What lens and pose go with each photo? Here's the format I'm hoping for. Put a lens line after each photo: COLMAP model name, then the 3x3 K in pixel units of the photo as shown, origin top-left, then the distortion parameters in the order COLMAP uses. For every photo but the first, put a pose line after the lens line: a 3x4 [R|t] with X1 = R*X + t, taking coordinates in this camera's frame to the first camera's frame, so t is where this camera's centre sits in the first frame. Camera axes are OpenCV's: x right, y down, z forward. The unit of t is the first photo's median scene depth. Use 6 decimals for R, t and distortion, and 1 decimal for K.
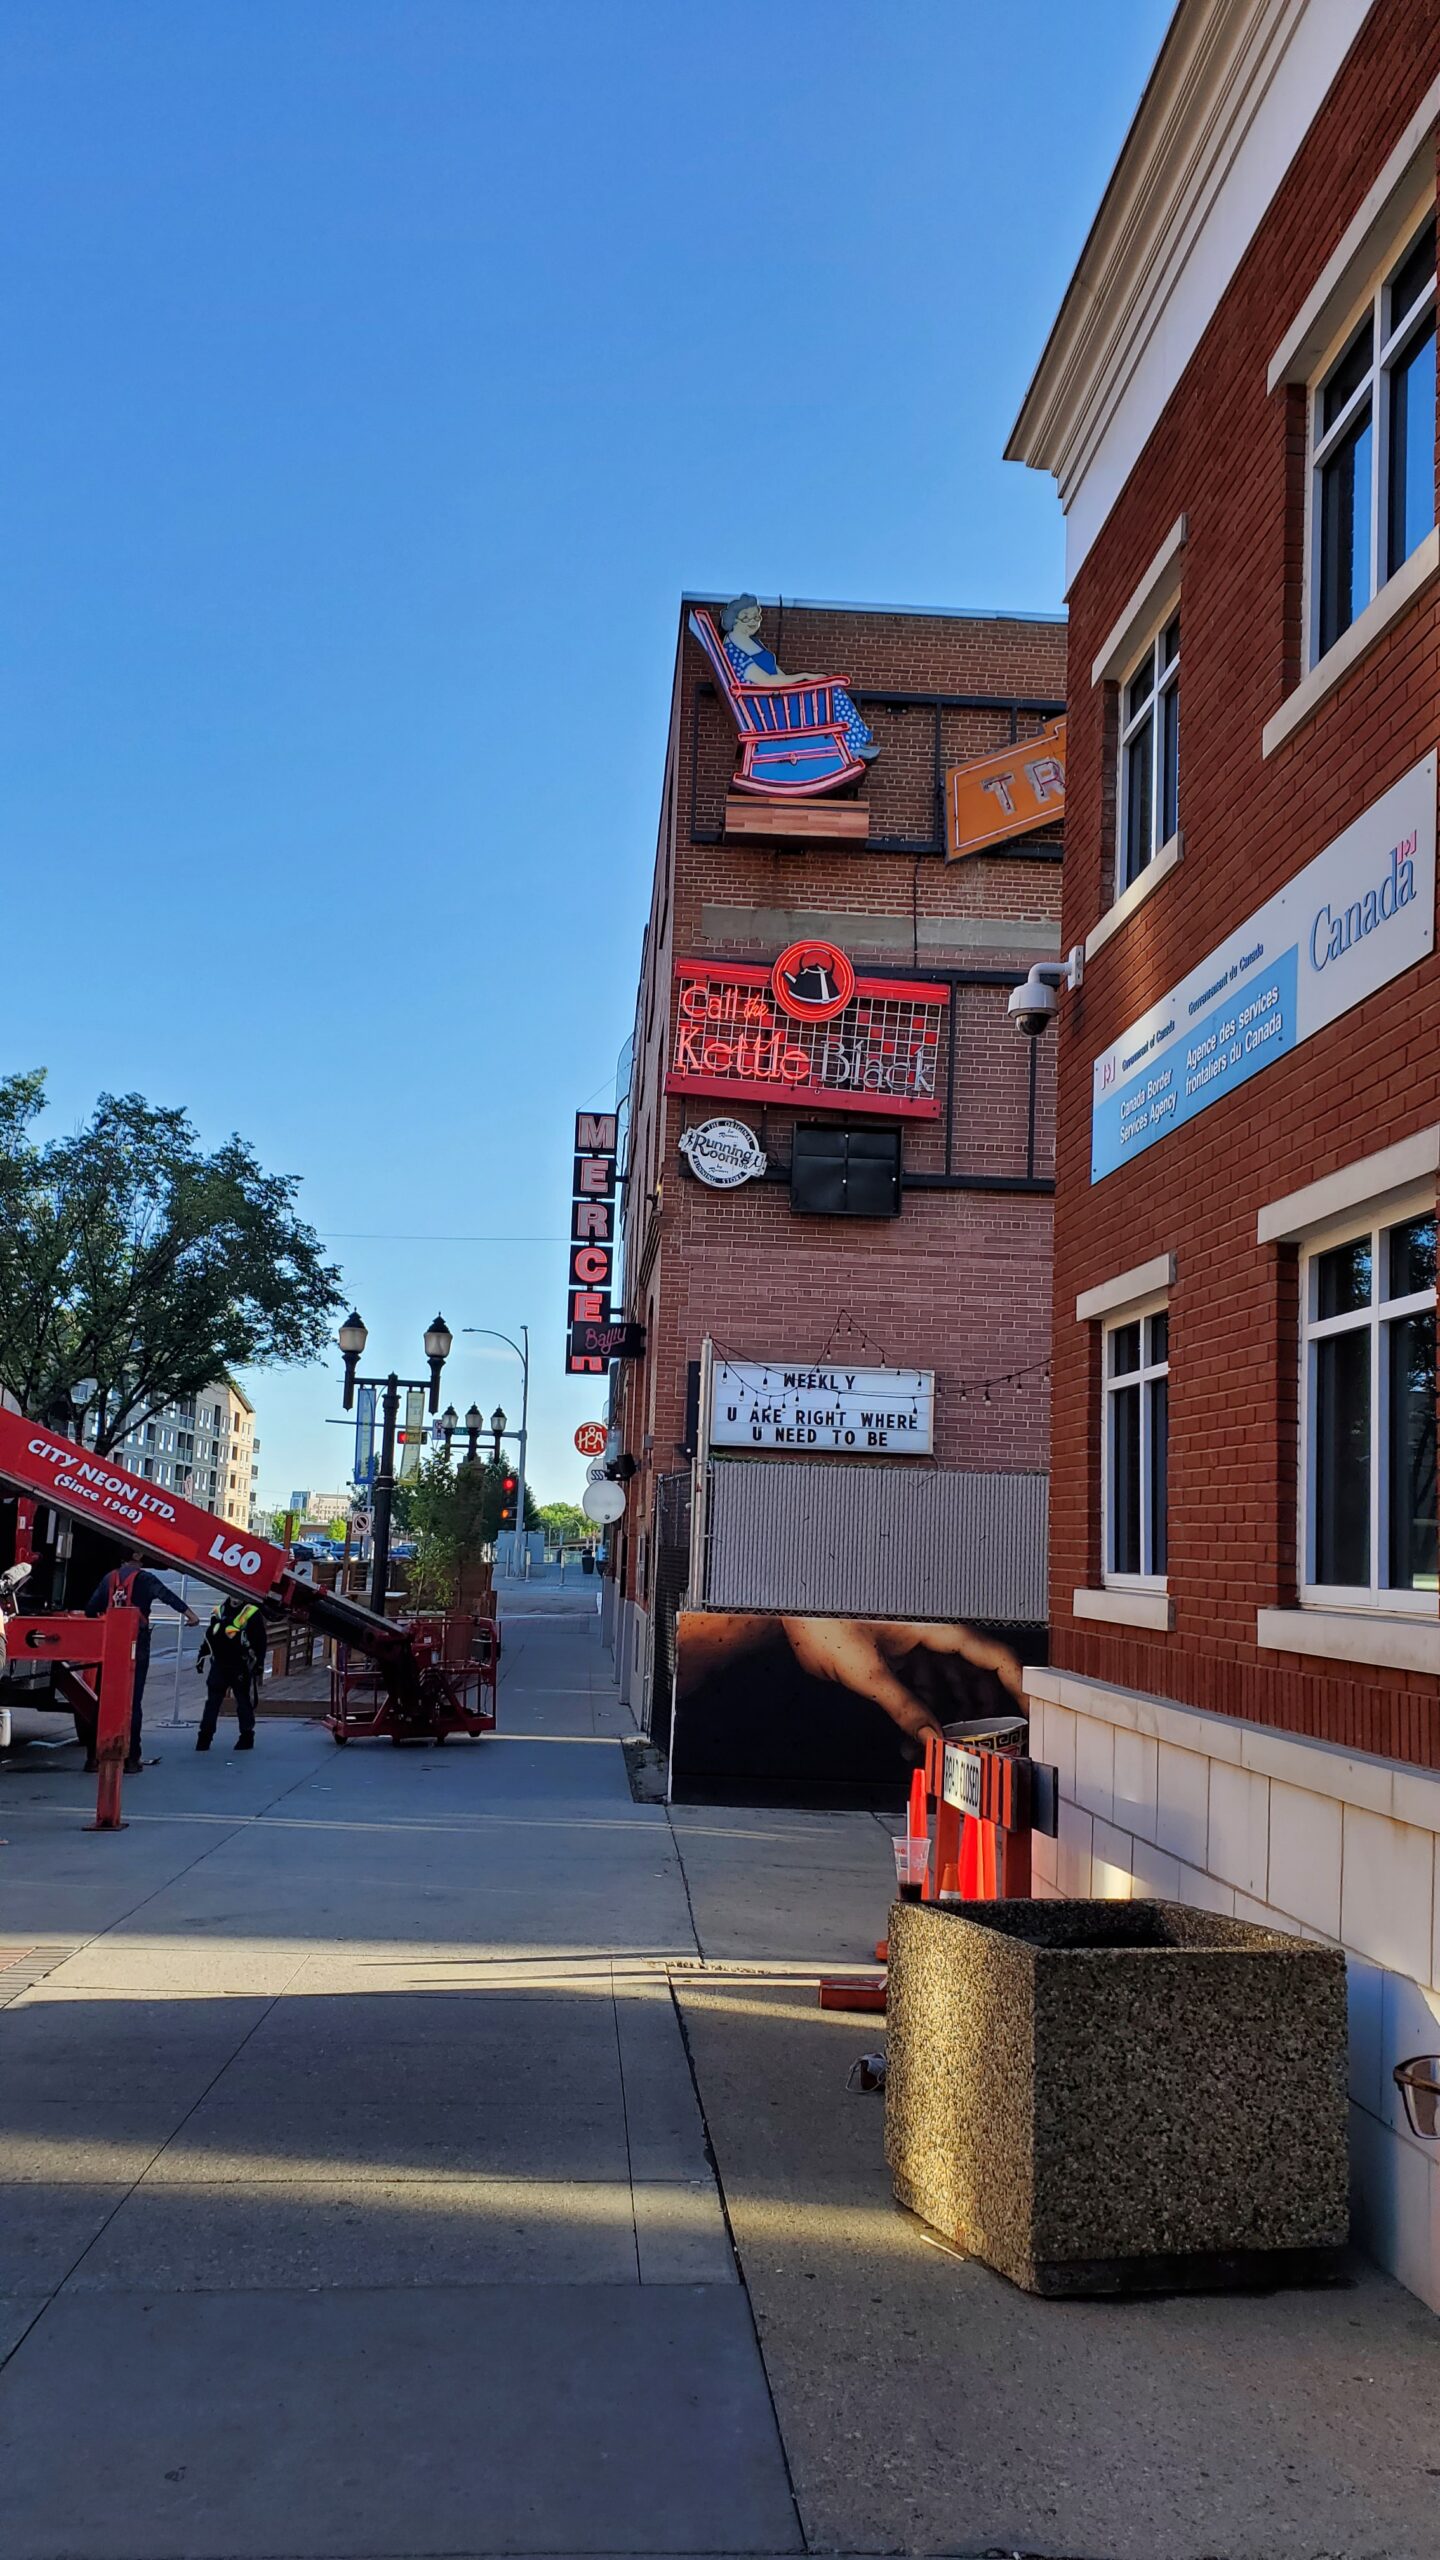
lens RADIAL K [[2015.3, 0, 715.2], [0, 2015.3, 1297.1], [0, 0, 1]] dist [0.075525, -0.003465]
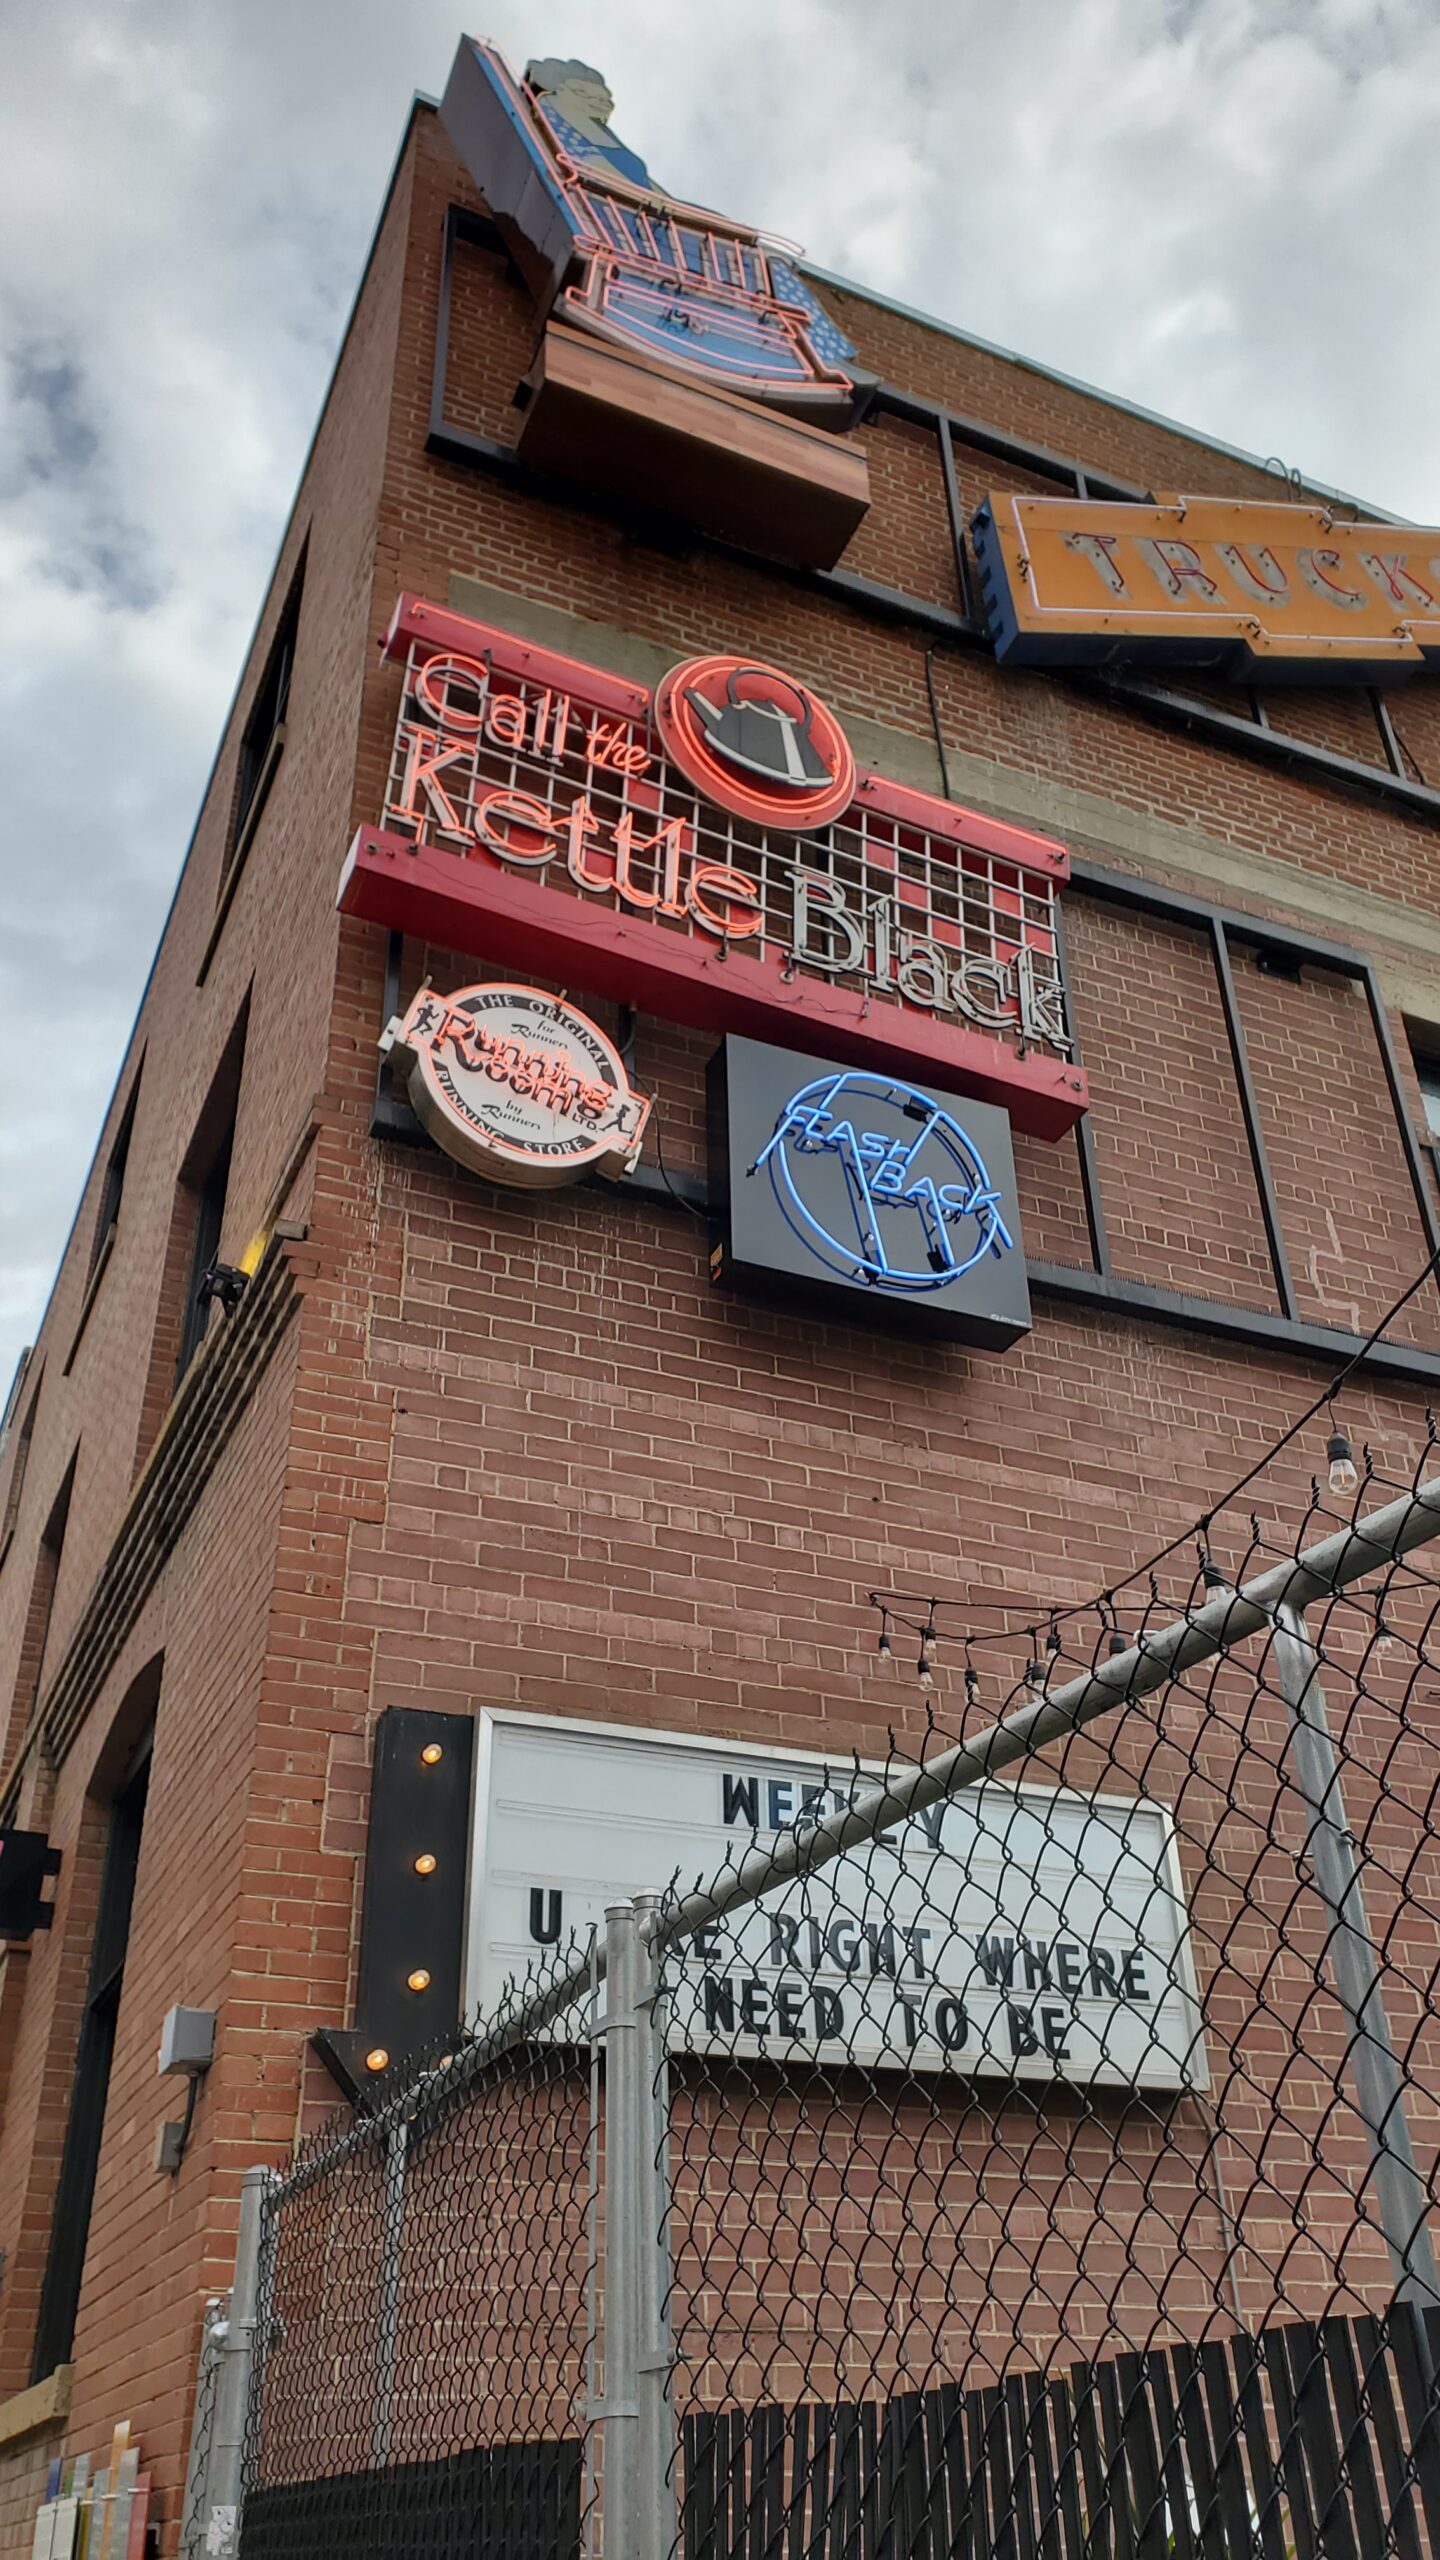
lens RADIAL K [[2015.3, 0, 728.1], [0, 2015.3, 1296.3], [0, 0, 1]] dist [0.075525, -0.003465]
pose [[0.934393, 0.138392, 0.328265, -0.065882], [0.013052, 0.907542, -0.419759, 0.094811], [-0.356006, 0.396504, 0.846194, 0.729389]]
